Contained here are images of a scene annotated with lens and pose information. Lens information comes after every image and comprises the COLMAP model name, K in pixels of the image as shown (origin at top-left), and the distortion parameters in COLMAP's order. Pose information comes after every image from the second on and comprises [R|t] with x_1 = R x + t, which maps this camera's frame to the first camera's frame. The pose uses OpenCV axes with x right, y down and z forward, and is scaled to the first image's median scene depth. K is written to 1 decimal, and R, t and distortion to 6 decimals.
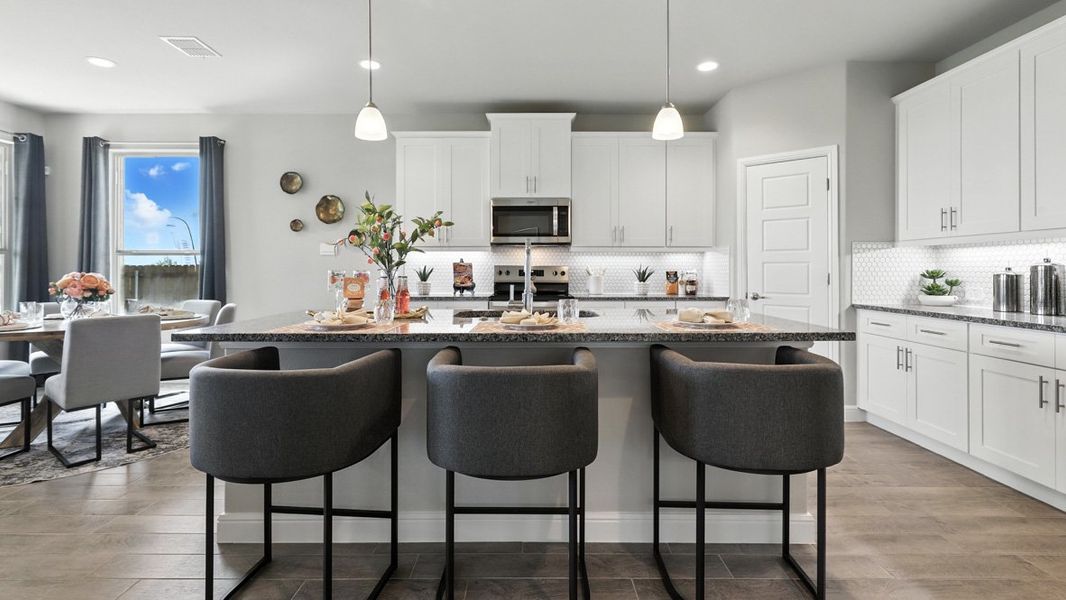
lens RADIAL K [[485.9, 0, 533.2], [0, 485.9, 270.3], [0, 0, 1]] dist [0.001385, 0.000056]
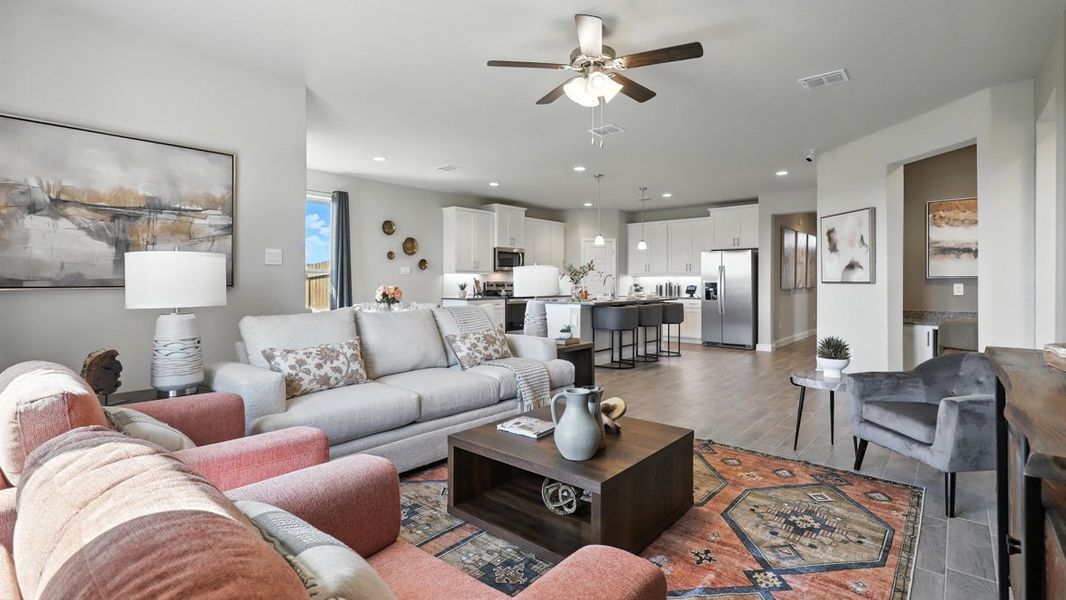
lens RADIAL K [[489.6, 0, 533.2], [0, 489.6, 278.7], [0, 0, 1]] dist [0.002279, 0.000051]
pose [[0.660535, 0.006677, 0.750766, -1.503470], [-0.000386, 0.999963, -0.008553, -0.003900], [-0.750795, 0.005360, 0.660513, -0.419364]]
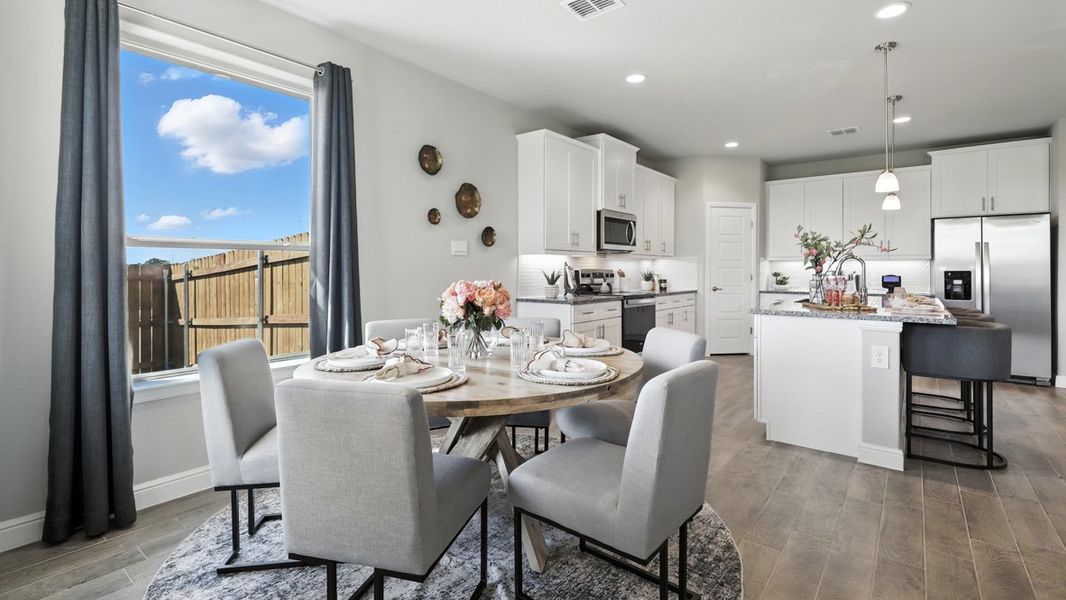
lens RADIAL K [[485.9, 0, 533.2], [0, 485.9, 270.3], [0, 0, 1]] dist [0.001385, 0.000056]
pose [[0.622838, 0.000393, 0.782351, -1.094714], [0.000410, 1.000000, -0.000829, -0.005784], [-0.782351, 0.000837, 0.622837, 0.435970]]
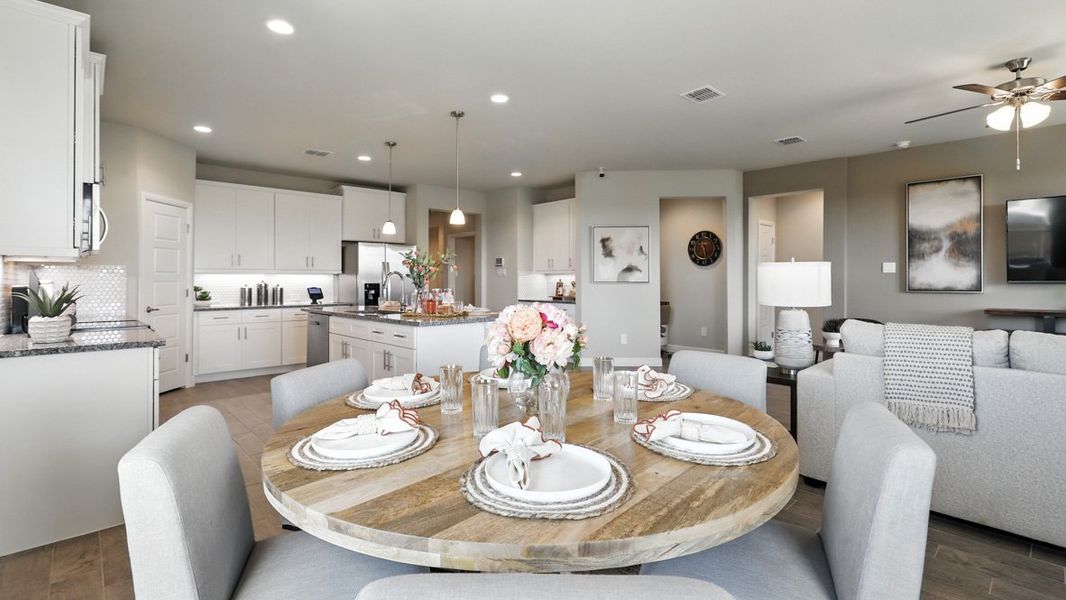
lens RADIAL K [[489.6, 0, 533.2], [0, 489.6, 278.7], [0, 0, 1]] dist [0.002279, 0.000051]
pose [[-0.674619, 0.003035, 0.738159, -1.004300], [0.004325, 0.999991, -0.000160, -0.017451], [-0.738153, 0.003084, -0.674626, 1.040213]]
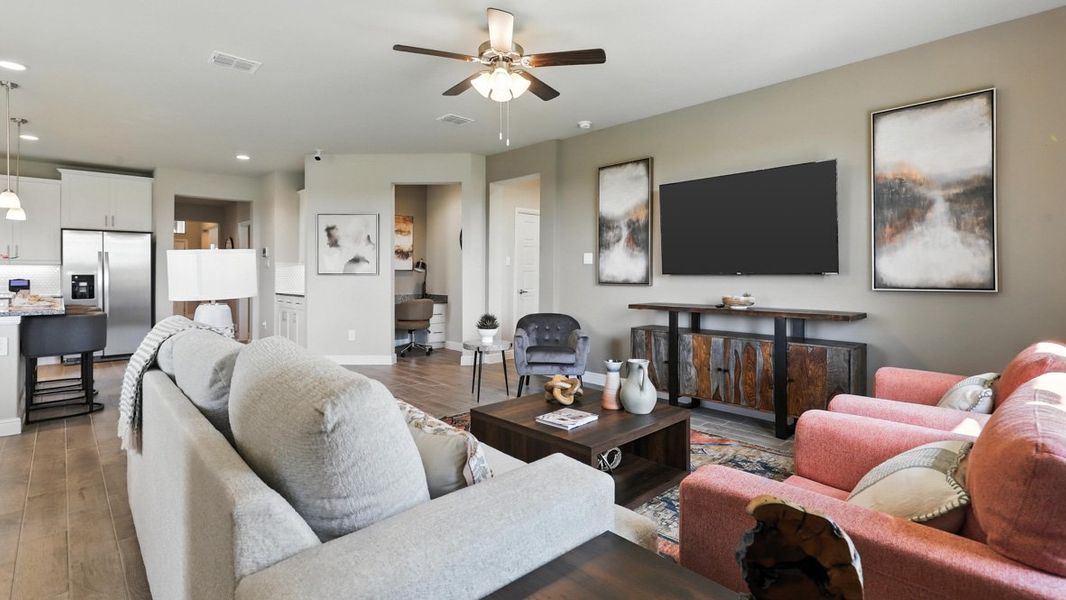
lens RADIAL K [[497.2, 0, 532.7], [0, 497.2, 271.0], [0, 0, 1]] dist [0.000941, 0.000011]
pose [[-0.683029, 0.003847, 0.730381, -1.478599], [0.001925, 0.999992, -0.003468, -0.008567], [-0.730388, -0.000963, -0.683031, 0.398101]]
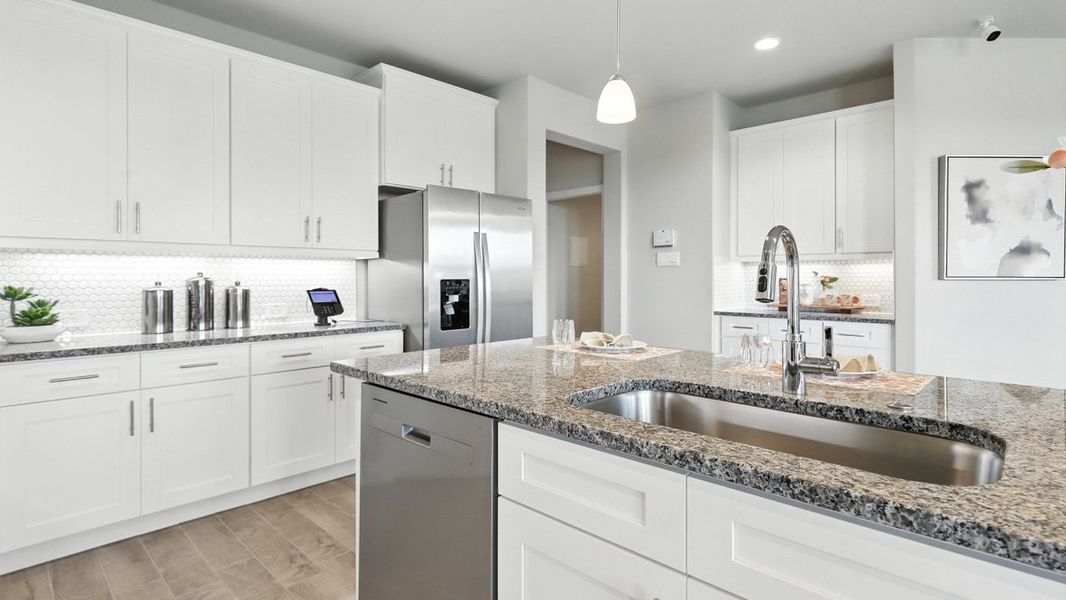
lens RADIAL K [[523.5, 0, 533.6], [0, 523.5, 275.5], [0, 0, 1]] dist [0.001125, 0.000218]
pose [[-0.714713, -0.001828, 0.699415, -0.103193], [0.001725, 0.999989, 0.004376, -0.013482], [-0.699415, 0.004334, -0.714702, 0.818418]]
